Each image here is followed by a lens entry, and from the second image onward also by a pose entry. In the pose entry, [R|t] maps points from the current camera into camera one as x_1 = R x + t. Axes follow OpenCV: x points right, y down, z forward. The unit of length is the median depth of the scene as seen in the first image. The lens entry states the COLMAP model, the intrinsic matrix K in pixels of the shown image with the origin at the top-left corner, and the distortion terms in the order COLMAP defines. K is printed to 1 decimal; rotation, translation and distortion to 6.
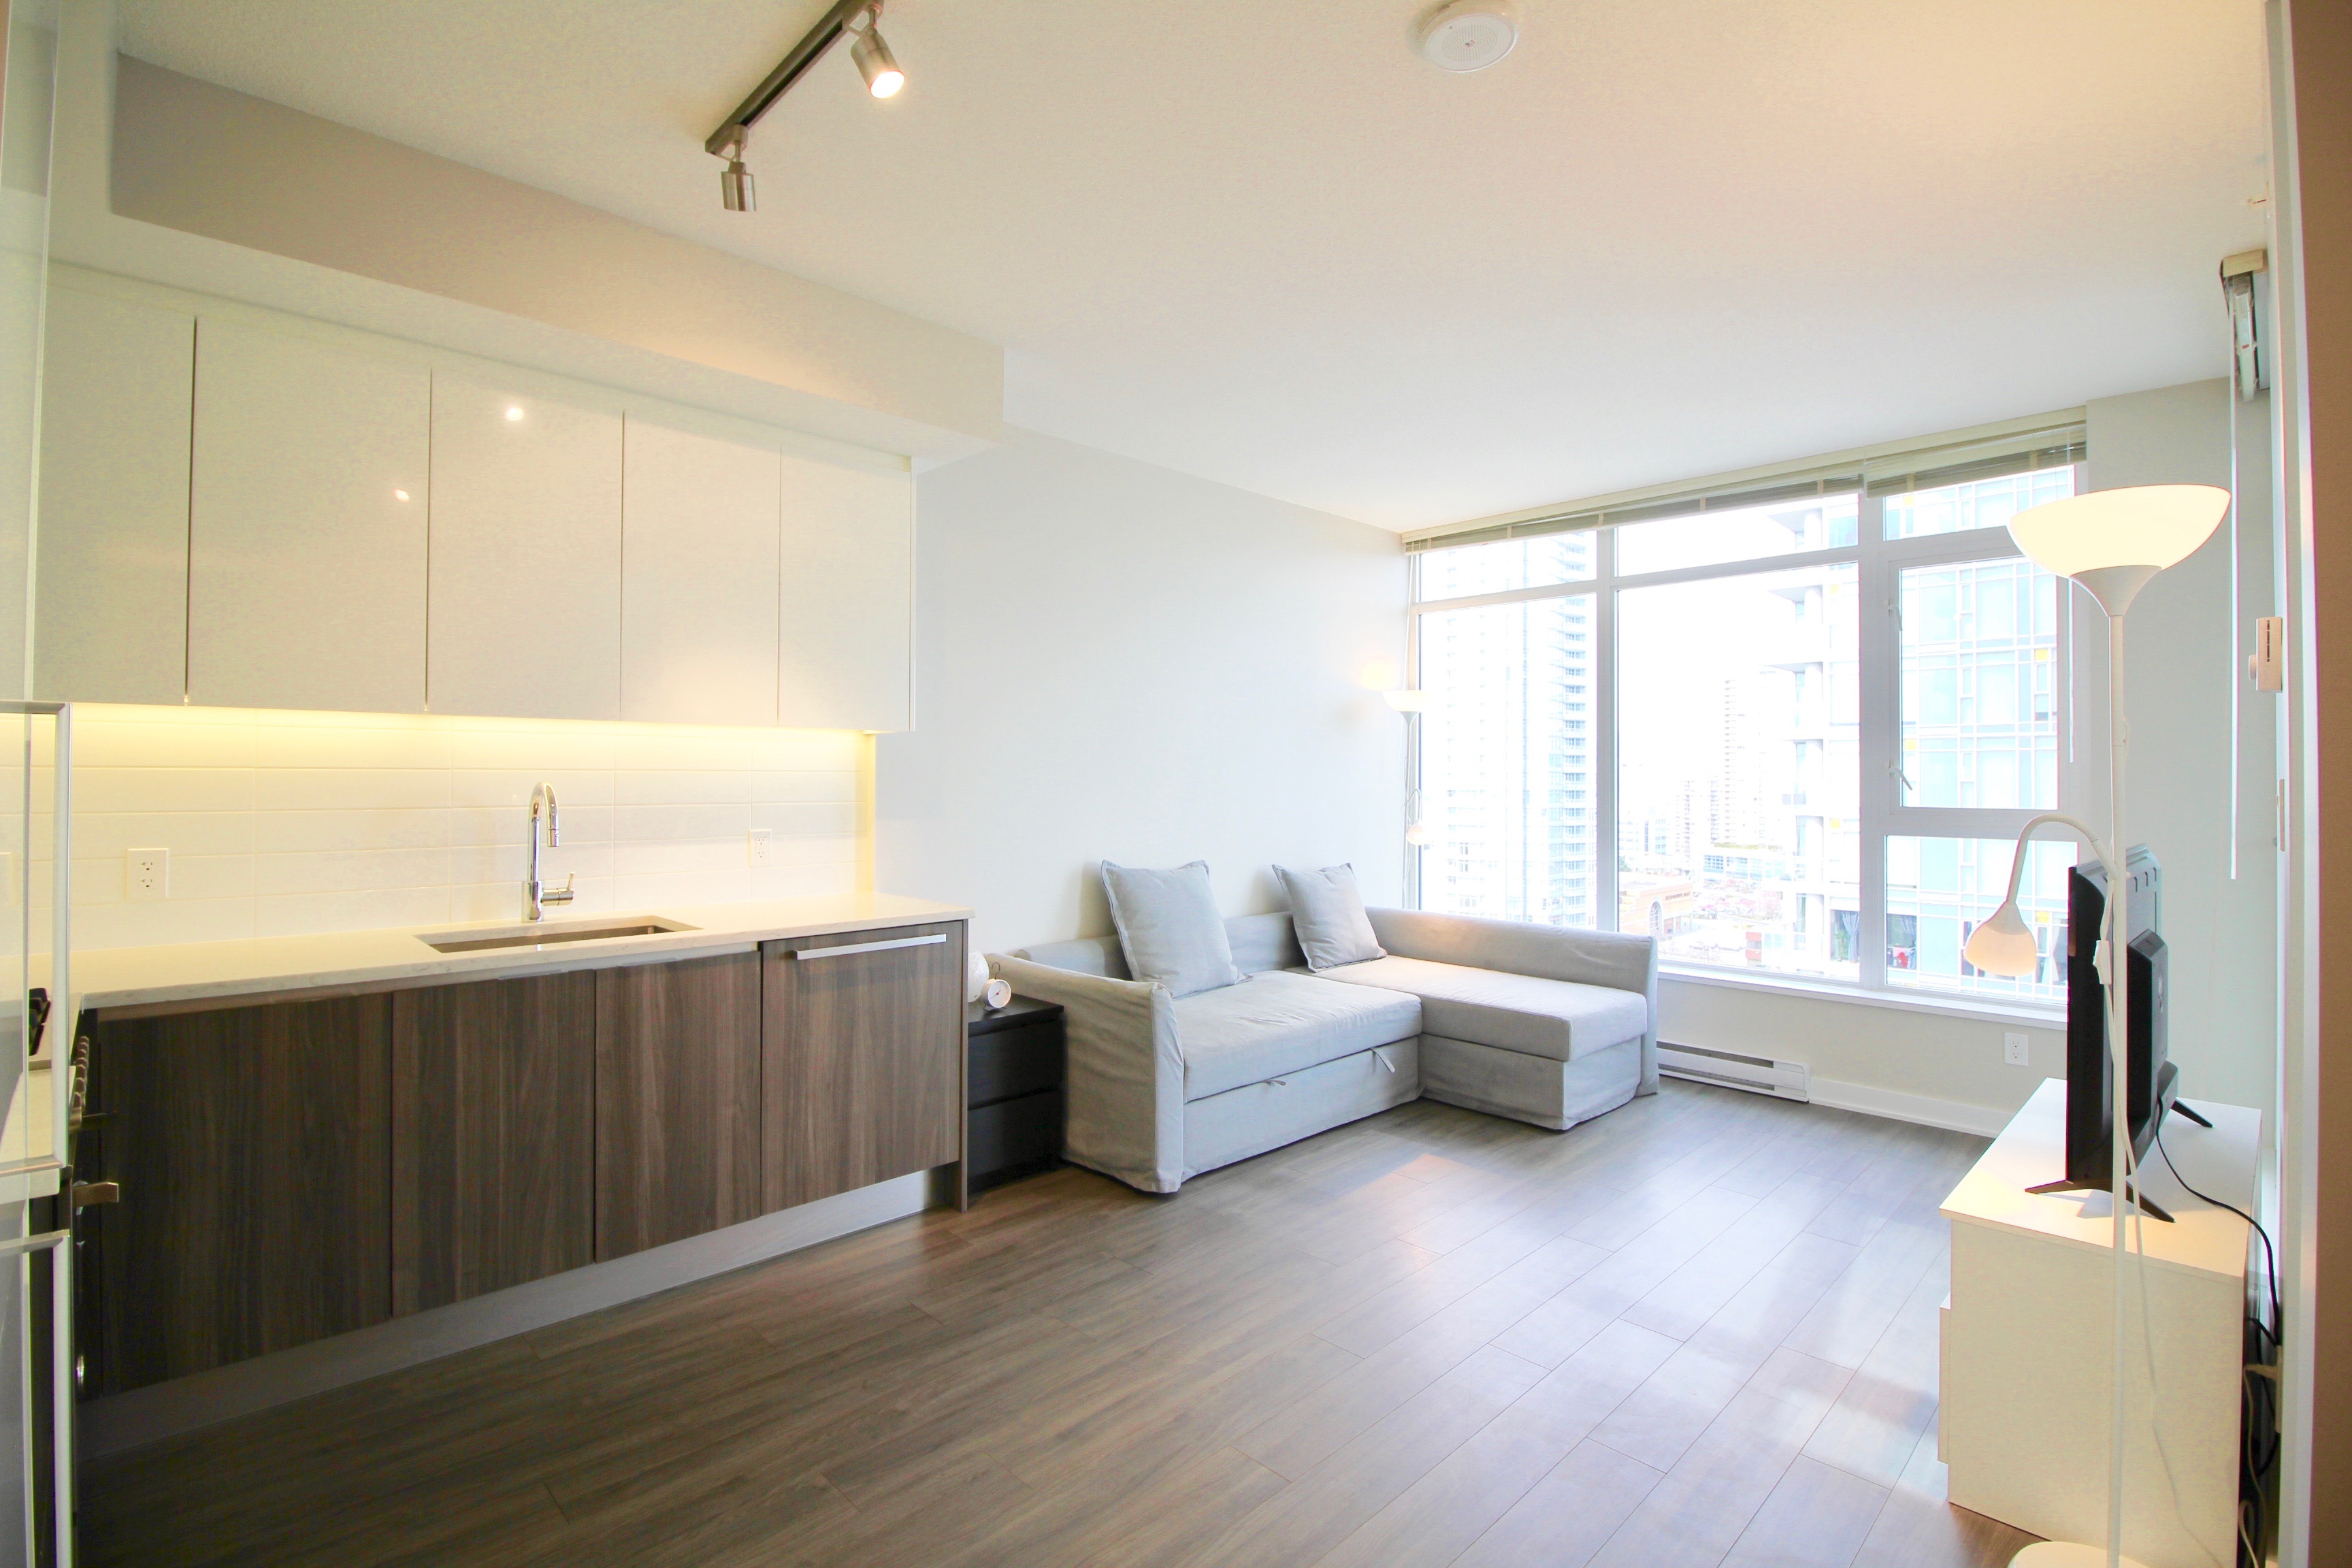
lens RADIAL K [[1094.1, 0, 1168.6], [0, 1094.1, 764.8], [0, 0, 1]] dist [-0.009667, -0.003971]
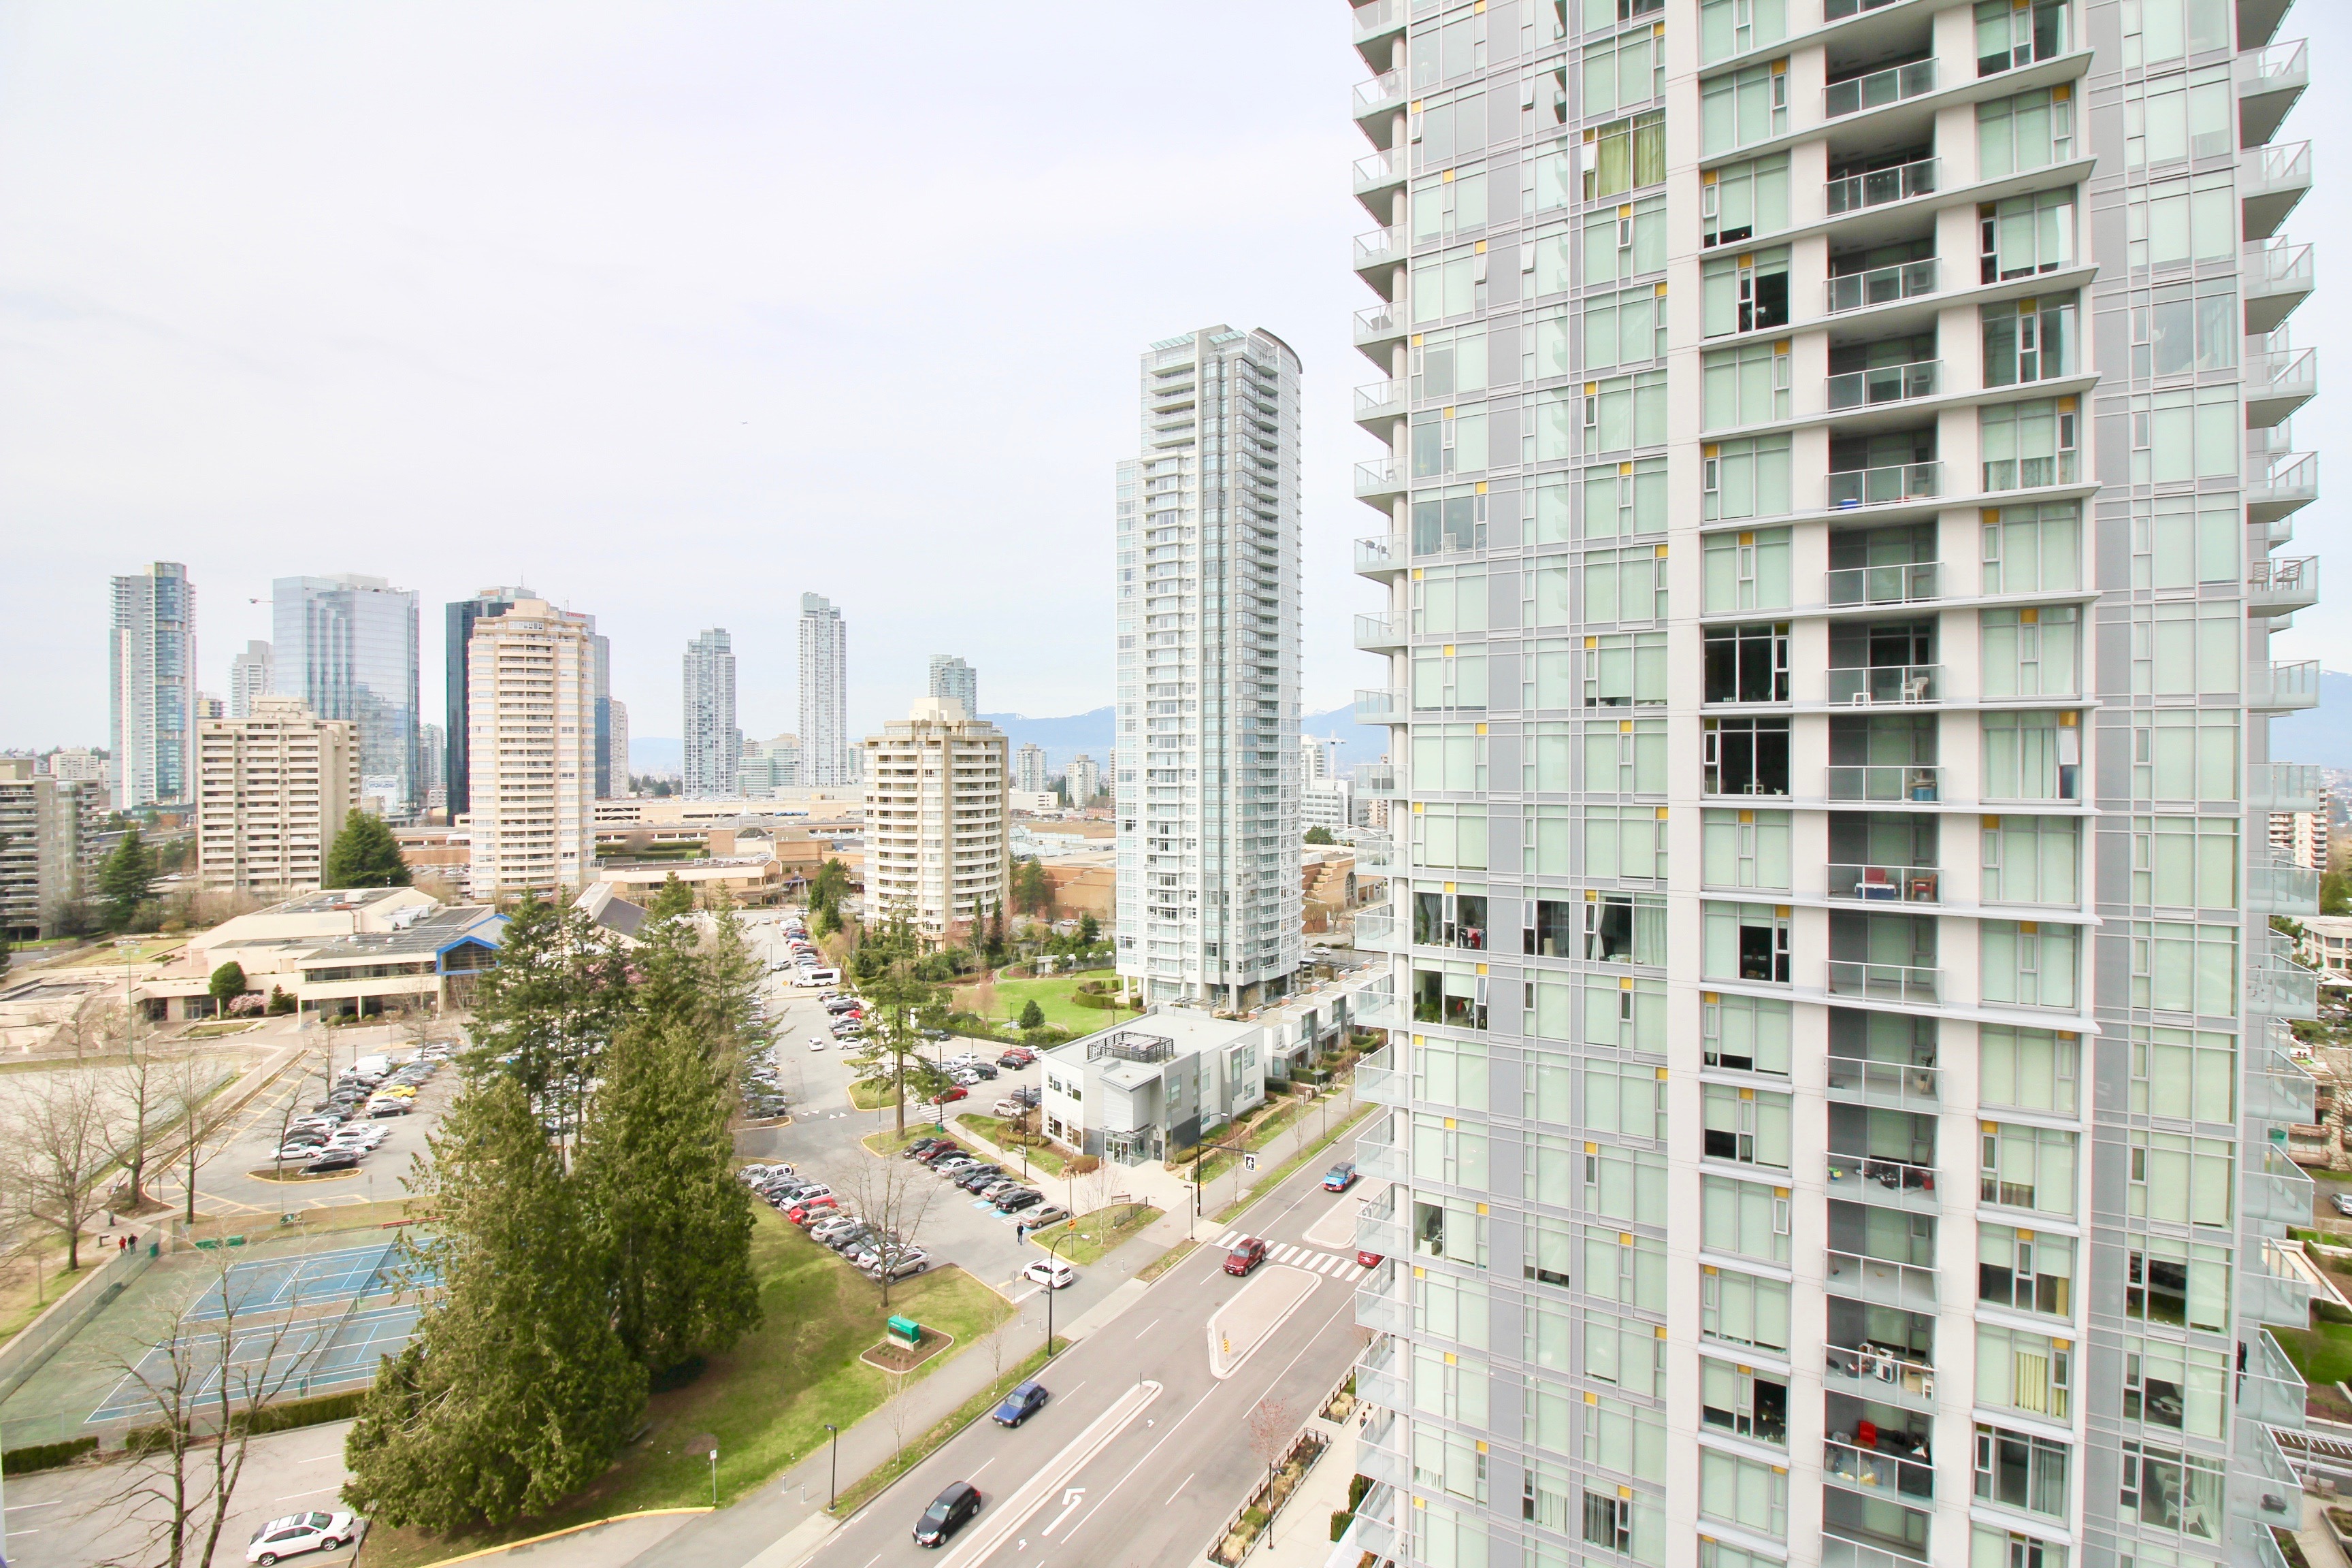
lens RADIAL K [[1094.1, 0, 1173.5], [0, 1094.1, 763.4], [0, 0, 1]] dist [-0.009667, -0.003971]
pose [[0.968272, -0.007791, 0.249778, 1.329015], [0.003482, 0.999837, 0.017691, -0.053161], [-0.249875, -0.016260, 0.968141, 0.755302]]
